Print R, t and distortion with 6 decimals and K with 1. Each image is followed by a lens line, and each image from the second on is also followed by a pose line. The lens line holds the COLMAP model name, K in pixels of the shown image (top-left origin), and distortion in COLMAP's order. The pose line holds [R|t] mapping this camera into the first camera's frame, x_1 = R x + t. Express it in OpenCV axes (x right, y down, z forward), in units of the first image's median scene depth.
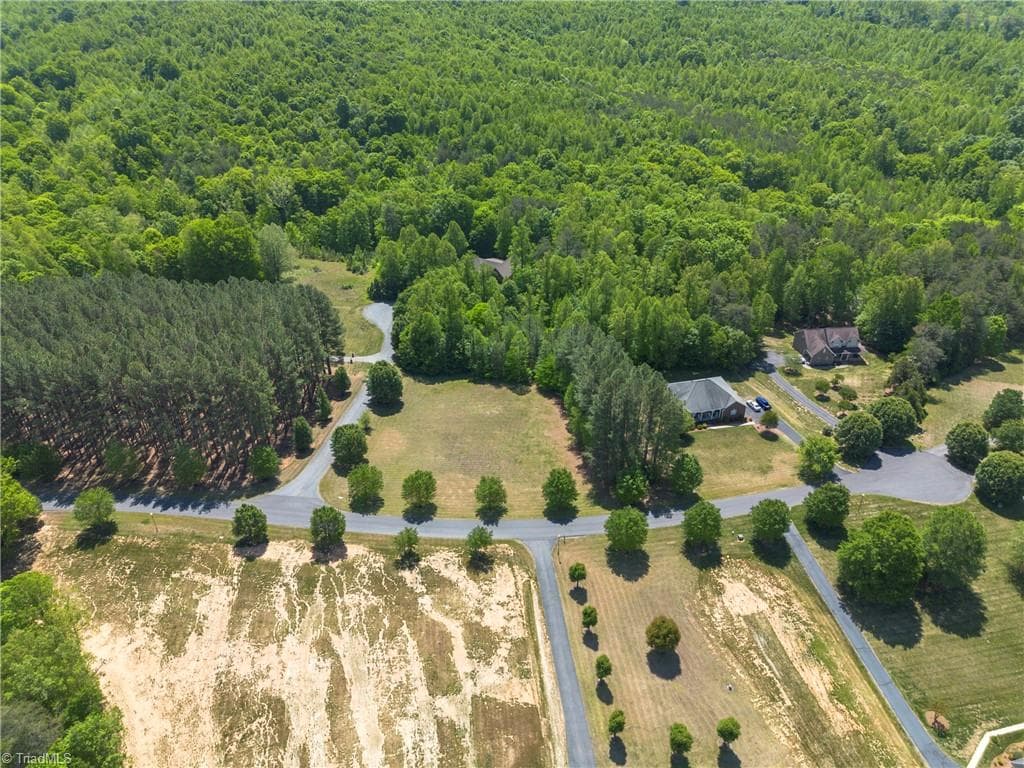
lens RADIAL K [[726.5, 0, 513.4], [0, 726.5, 383.3], [0, 0, 1]] dist [0.064045, -0.053524]
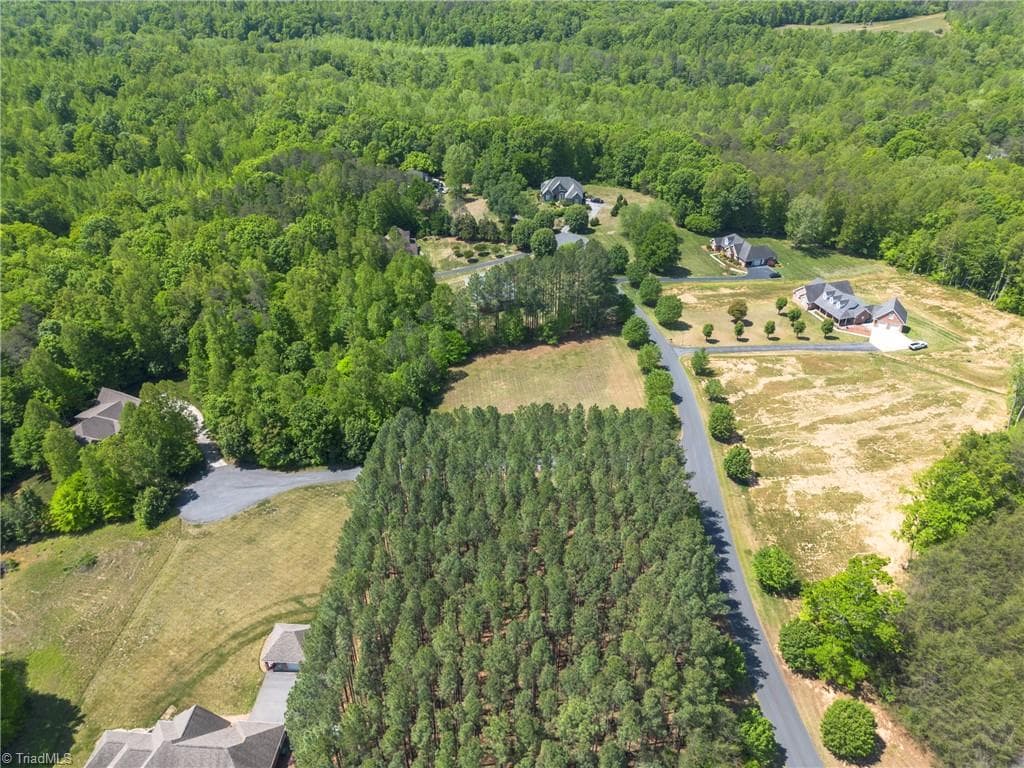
lens RADIAL K [[726.5, 0, 513.4], [0, 726.5, 388.5], [0, 0, 1]] dist [0.064045, -0.053524]
pose [[-0.039832, -0.547231, 0.836033, -1.237430], [0.542941, 0.690547, 0.477870, -0.612701], [-0.838826, 0.472952, 0.269608, 0.957539]]
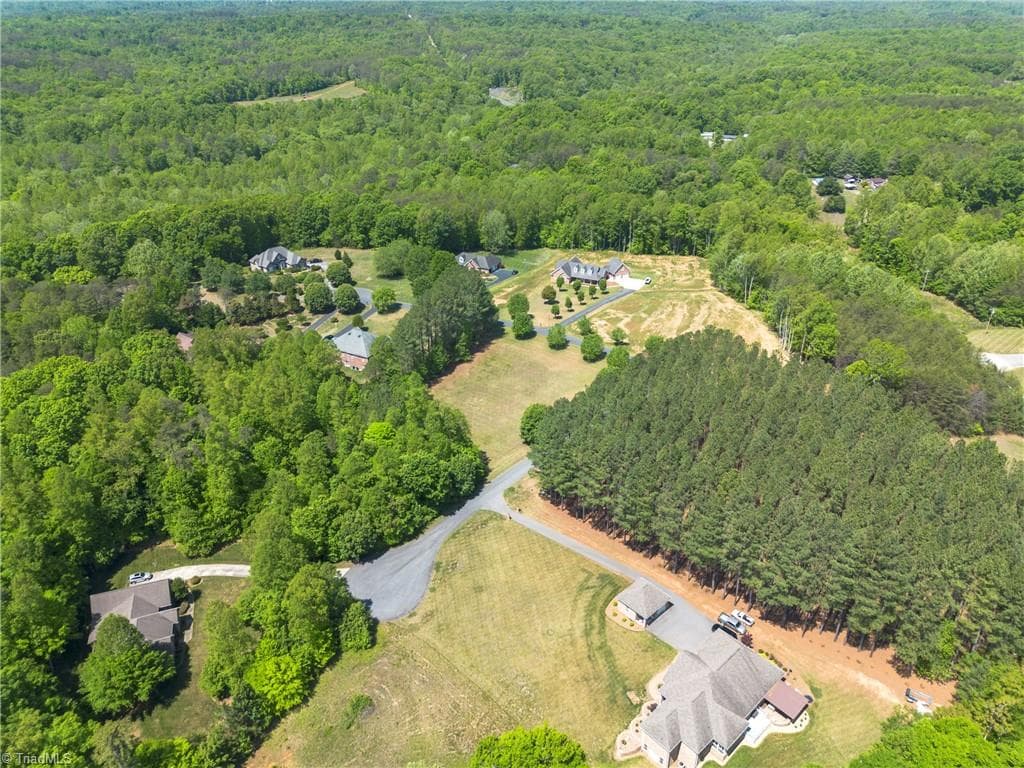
lens RADIAL K [[726.5, 0, 509.4], [0, 726.5, 383.1], [0, 0, 1]] dist [0.064045, -0.053524]
pose [[-0.748484, -0.302198, 0.590295, -1.015944], [0.371064, 0.546892, 0.750481, -1.130480], [-0.549622, 0.780760, -0.297205, 1.761406]]
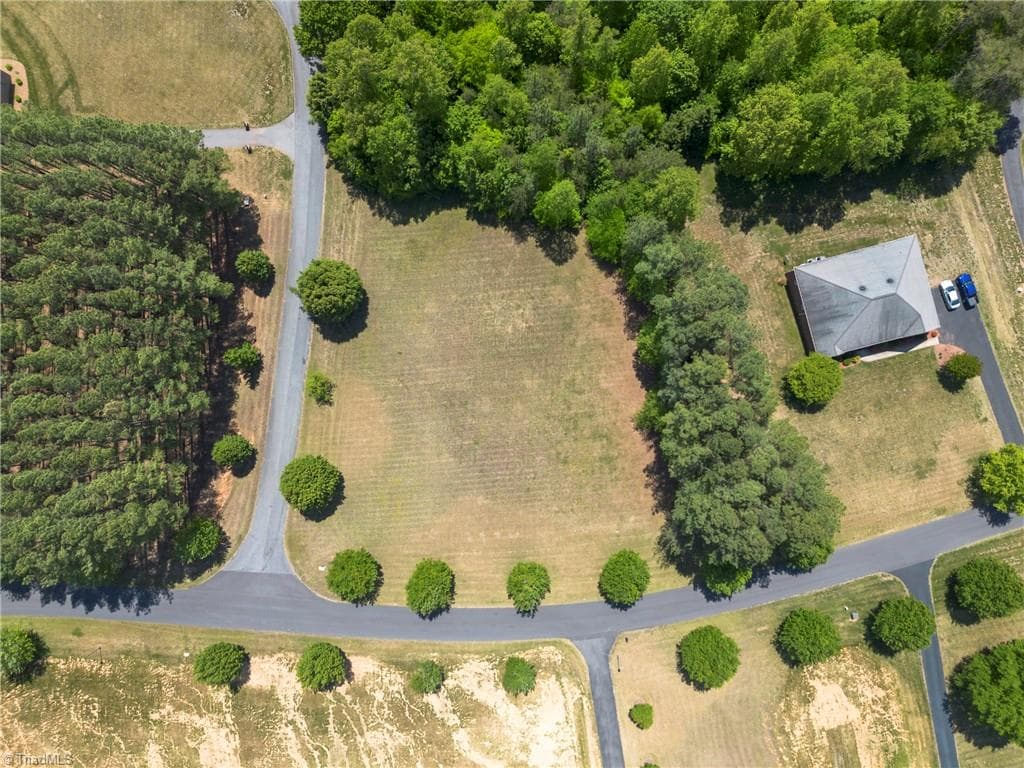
lens RADIAL K [[726.5, 0, 512.6], [0, 726.5, 375.2], [0, 0, 1]] dist [0.064045, -0.053524]
pose [[0.999509, -0.030710, -0.006164, -0.039725], [0.021463, 0.528179, 0.848862, -0.628864], [-0.022813, -0.848577, 0.528579, 0.864280]]
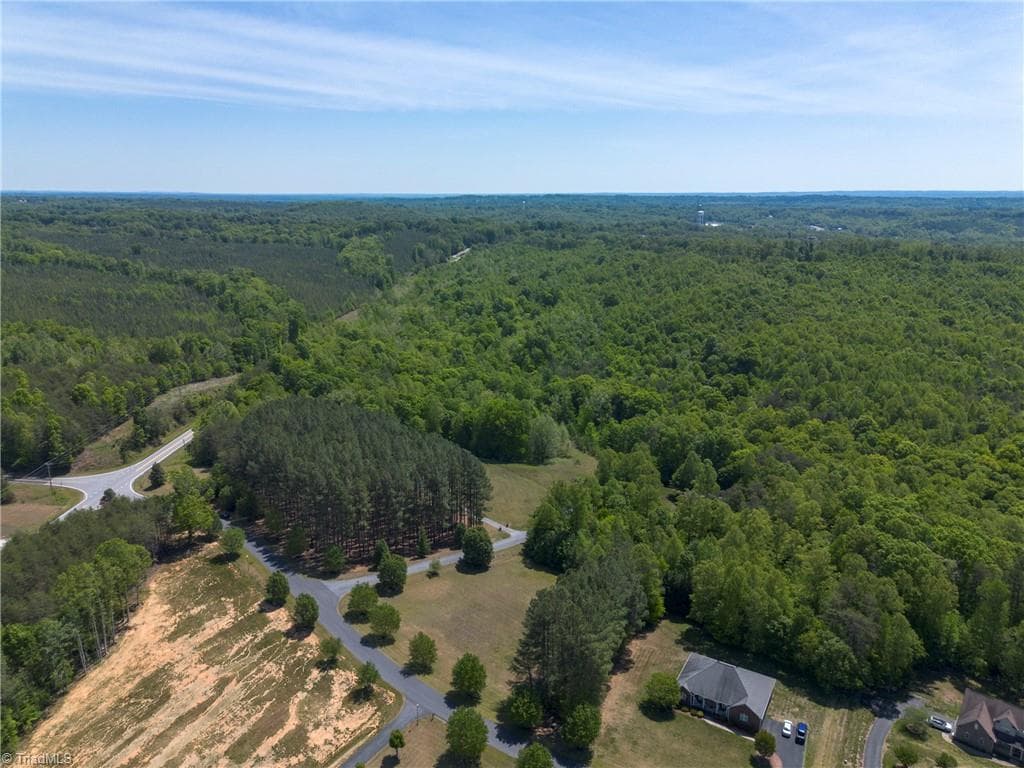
lens RADIAL K [[726.5, 0, 512.3], [0, 726.5, 381.0], [0, 0, 1]] dist [0.064045, -0.053524]
pose [[0.727281, 0.181142, -0.662004, 0.789938], [-0.377132, 0.911353, -0.164948, -0.094868], [0.573441, 0.369626, 0.731124, 0.130771]]
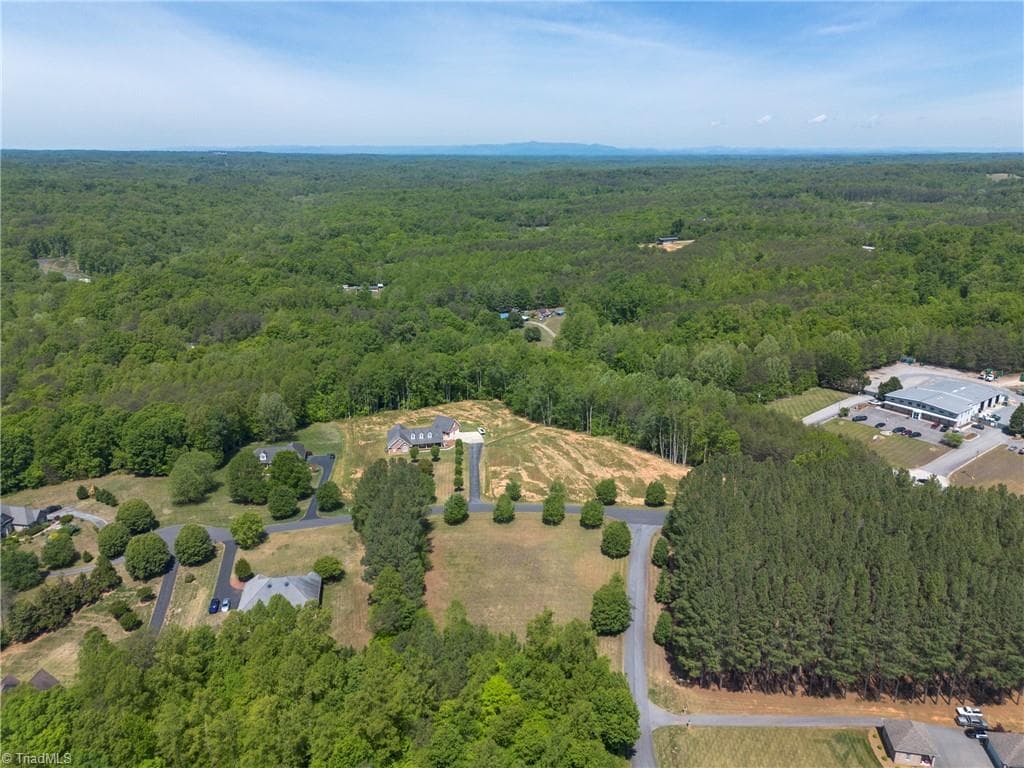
lens RADIAL K [[726.5, 0, 514.4], [0, 726.5, 375.3], [0, 0, 1]] dist [0.064045, -0.053524]
pose [[-0.998057, -0.011117, 0.061300, -0.150391], [0.039611, 0.646229, 0.762115, -1.229382], [-0.048086, 0.763063, -0.644533, 1.888151]]
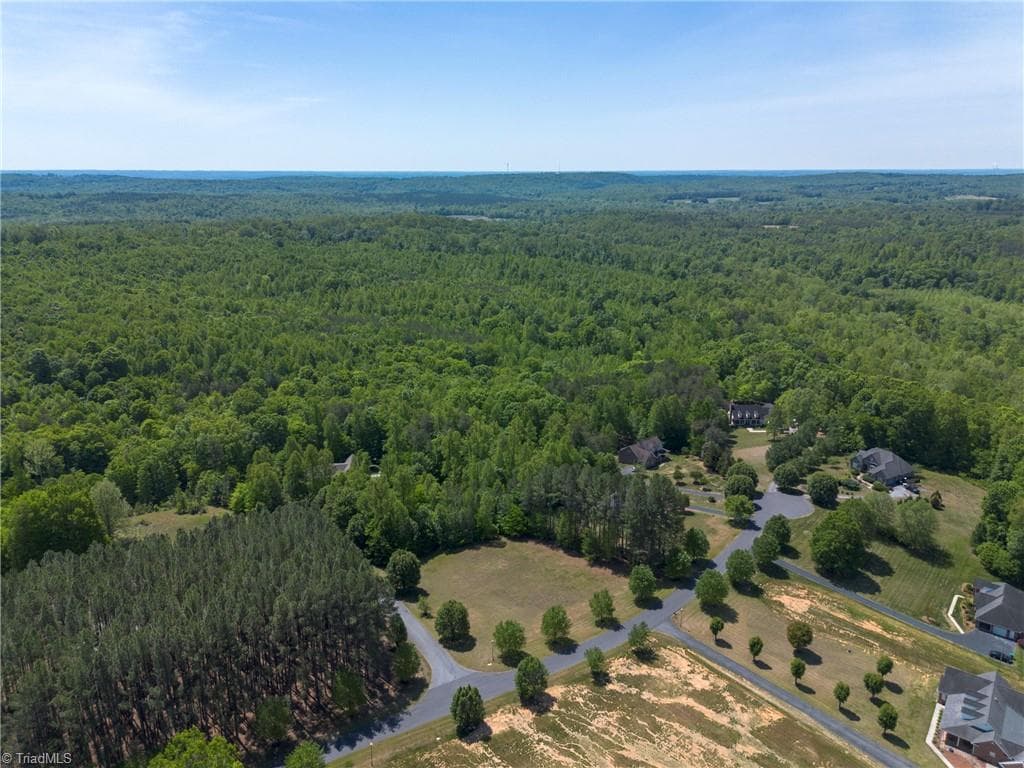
lens RADIAL K [[726.5, 0, 511.2], [0, 726.5, 380.6], [0, 0, 1]] dist [0.064045, -0.053524]
pose [[0.792147, -0.162767, 0.588226, -0.845549], [0.326824, 0.927081, -0.183593, -0.016758], [-0.515450, 0.337679, 0.787581, 0.037807]]
